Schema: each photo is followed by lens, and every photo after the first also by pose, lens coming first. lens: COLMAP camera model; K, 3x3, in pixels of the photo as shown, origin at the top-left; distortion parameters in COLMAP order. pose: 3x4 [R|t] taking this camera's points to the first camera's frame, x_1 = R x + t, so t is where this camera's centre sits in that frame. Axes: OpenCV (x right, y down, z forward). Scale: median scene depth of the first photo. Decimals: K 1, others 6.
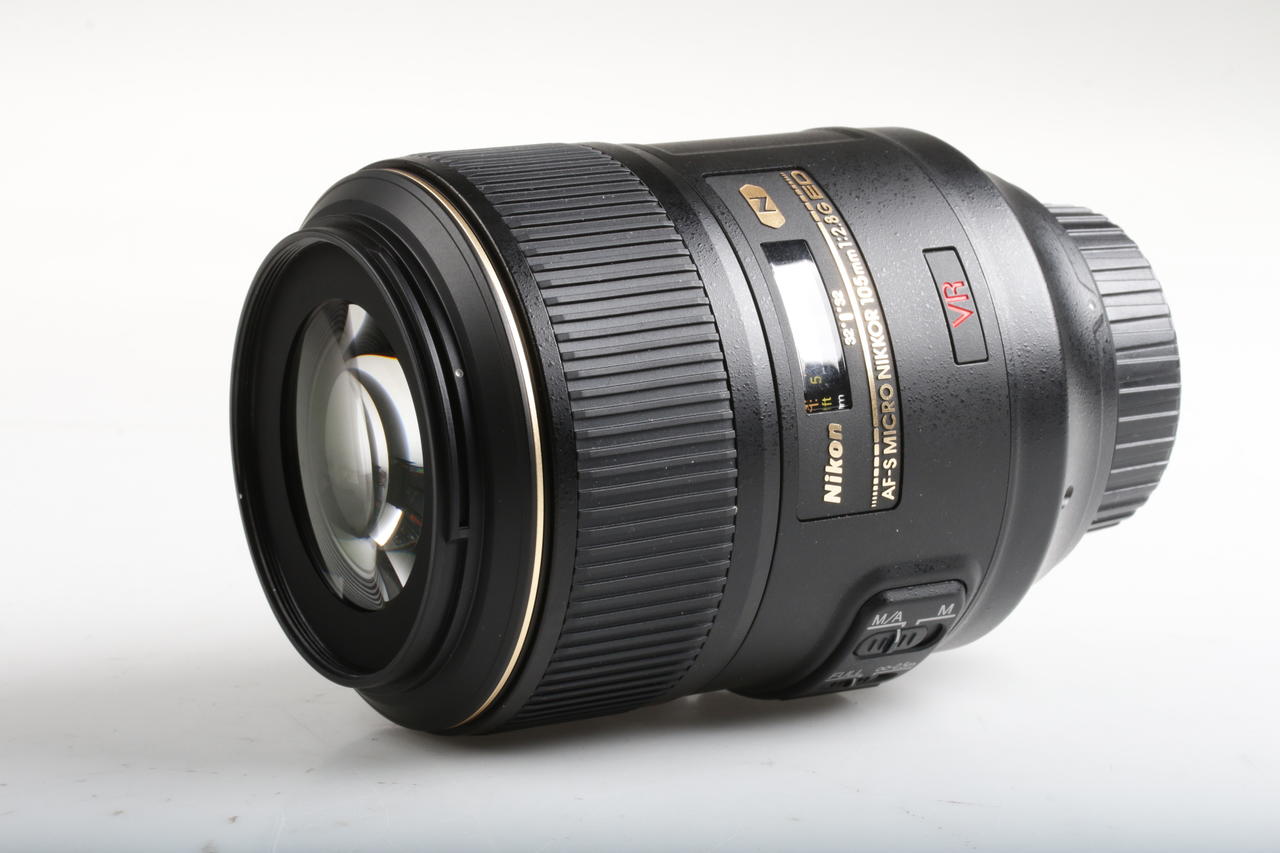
lens RADIAL K [[3644.0, 0, 640.0], [0, 3644.0, 426.5], [0, 0, 1]] dist [-0.081206, -0.347039]
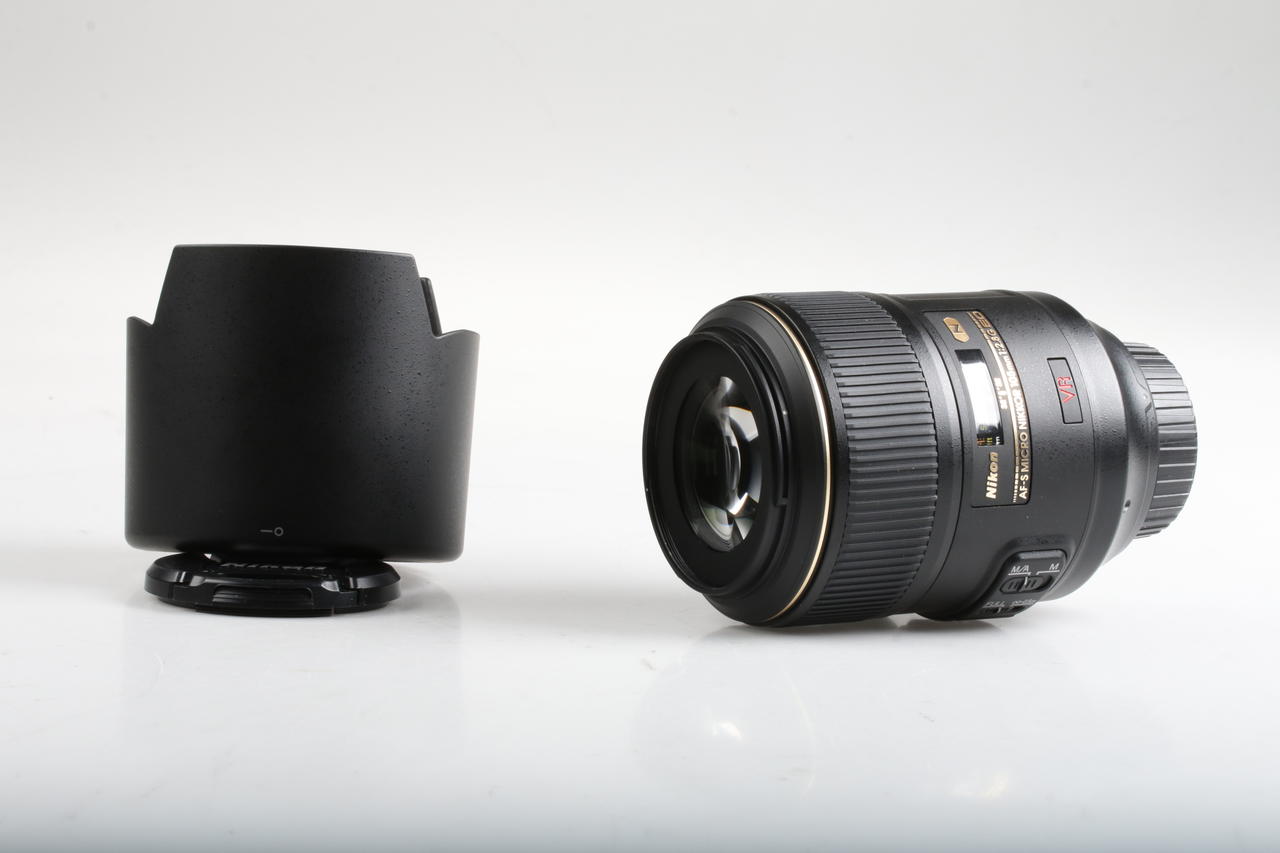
lens RADIAL K [[3644.0, 0, 640.0], [0, 3644.0, 426.5], [0, 0, 1]] dist [-0.081206, -0.347039]
pose [[0.998567, 0.035643, -0.039930, -0.046888], [-0.038315, 0.996929, -0.068296, 0.111980], [0.037373, 0.069728, 0.996866, -0.753197]]
